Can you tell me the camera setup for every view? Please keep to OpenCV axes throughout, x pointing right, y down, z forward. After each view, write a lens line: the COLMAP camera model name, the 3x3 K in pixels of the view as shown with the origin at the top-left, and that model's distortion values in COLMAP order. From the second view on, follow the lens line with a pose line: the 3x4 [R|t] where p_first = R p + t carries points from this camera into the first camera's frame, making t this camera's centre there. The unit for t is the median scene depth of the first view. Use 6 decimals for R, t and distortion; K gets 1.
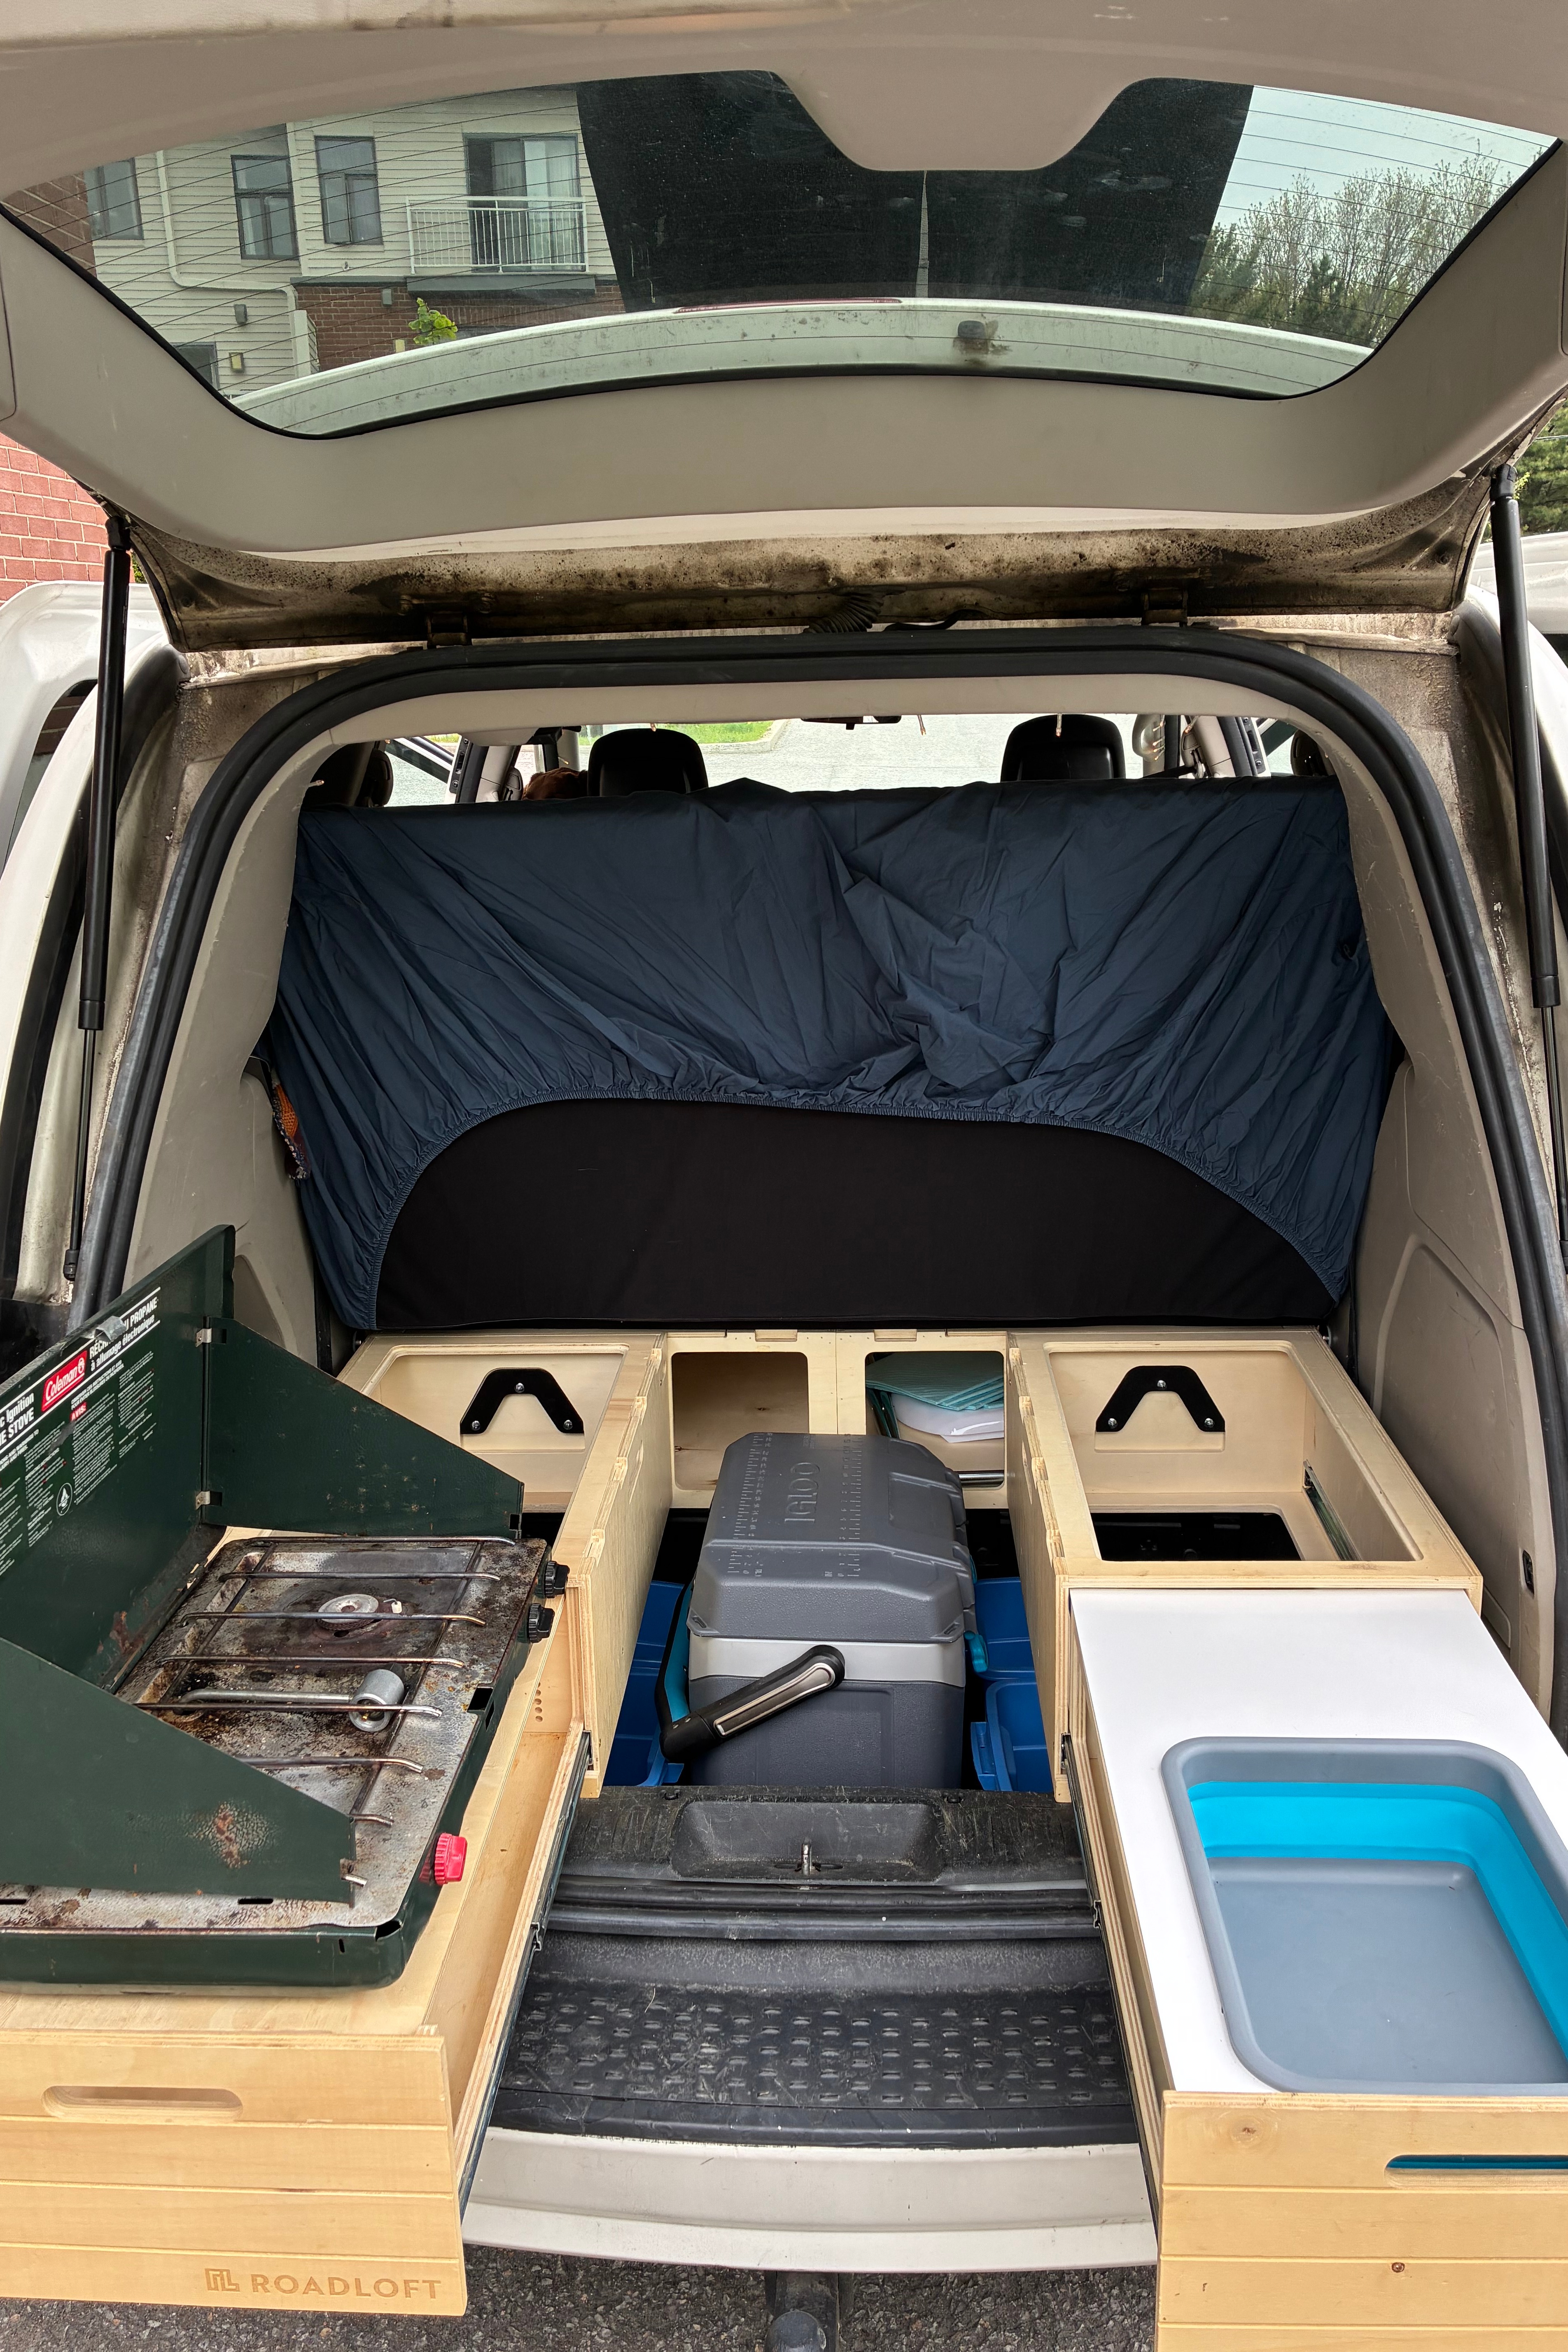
lens RADIAL K [[1784.7, 0, 784.0], [0, 1784.7, 1176.0], [0, 0, 1]] dist [-0.004012, 0.014809]
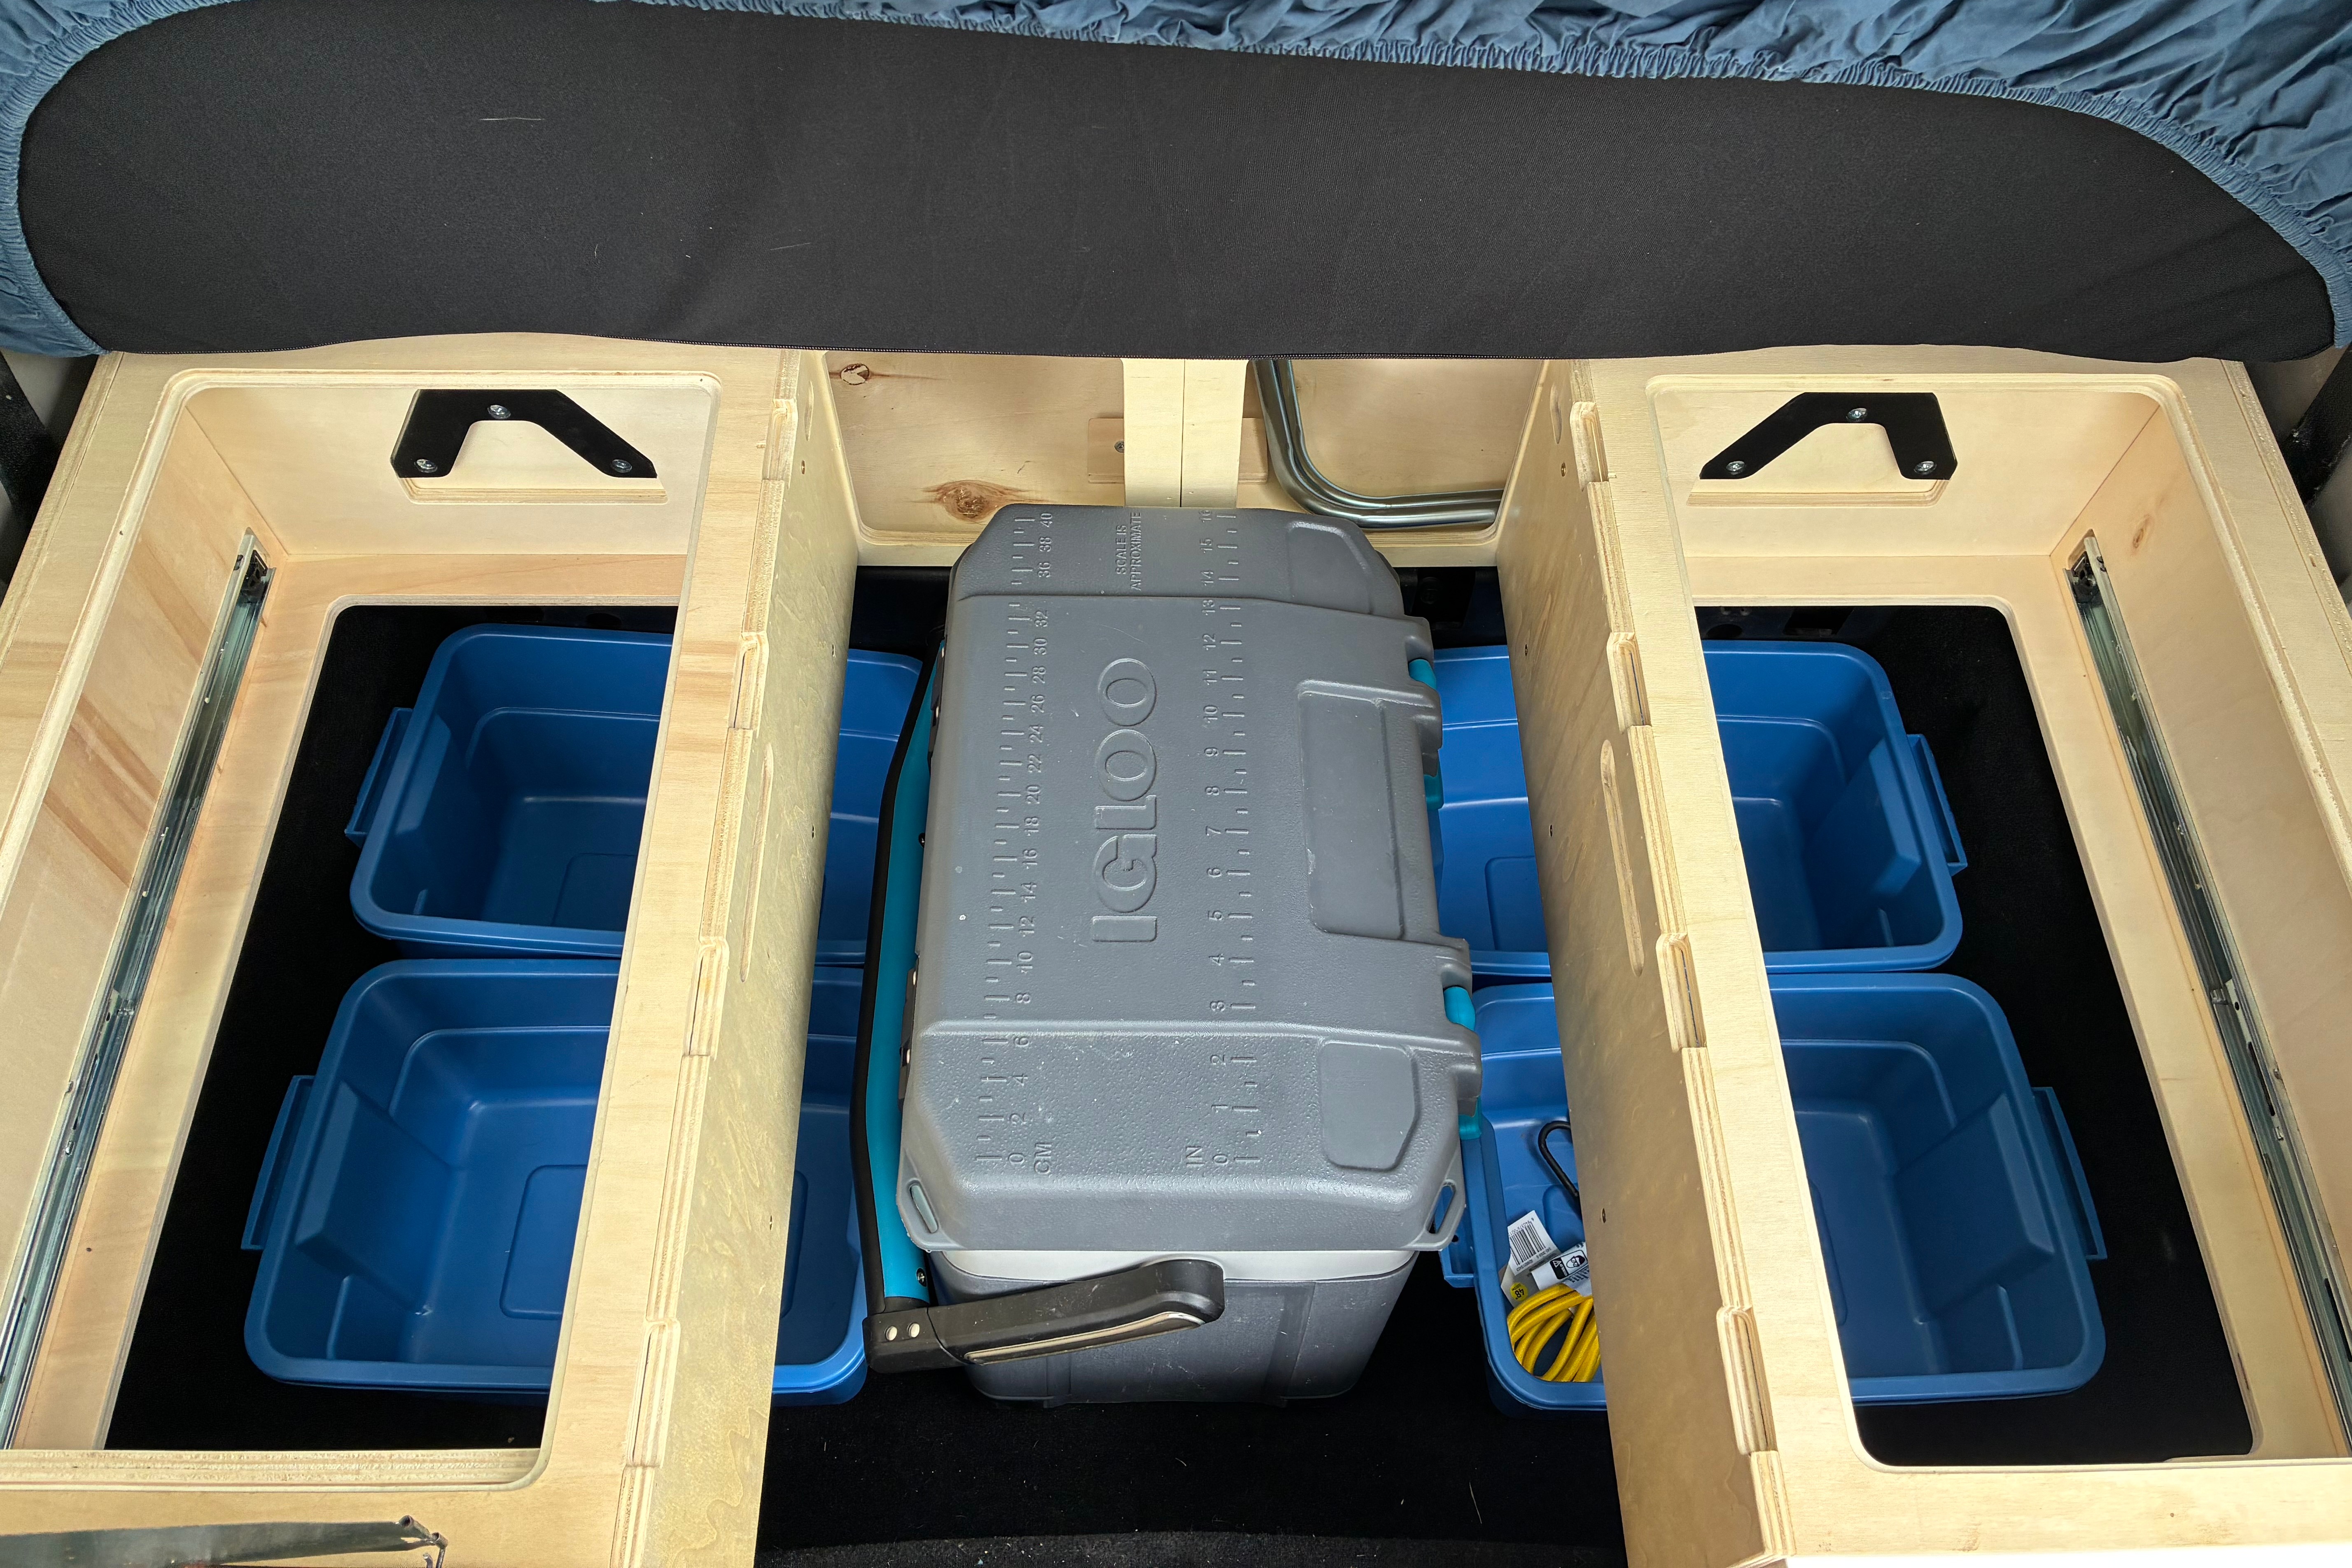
lens RADIAL K [[1784.7, 0, 1180.1], [0, 1784.7, 721.1], [0, 0, 1]] dist [-0.004012, 0.014809]
pose [[0.997258, -0.031484, 0.066976, -0.004990], [-0.024052, 0.717985, 0.695643, -0.153425], [-0.069989, -0.695346, 0.715259, 0.612668]]
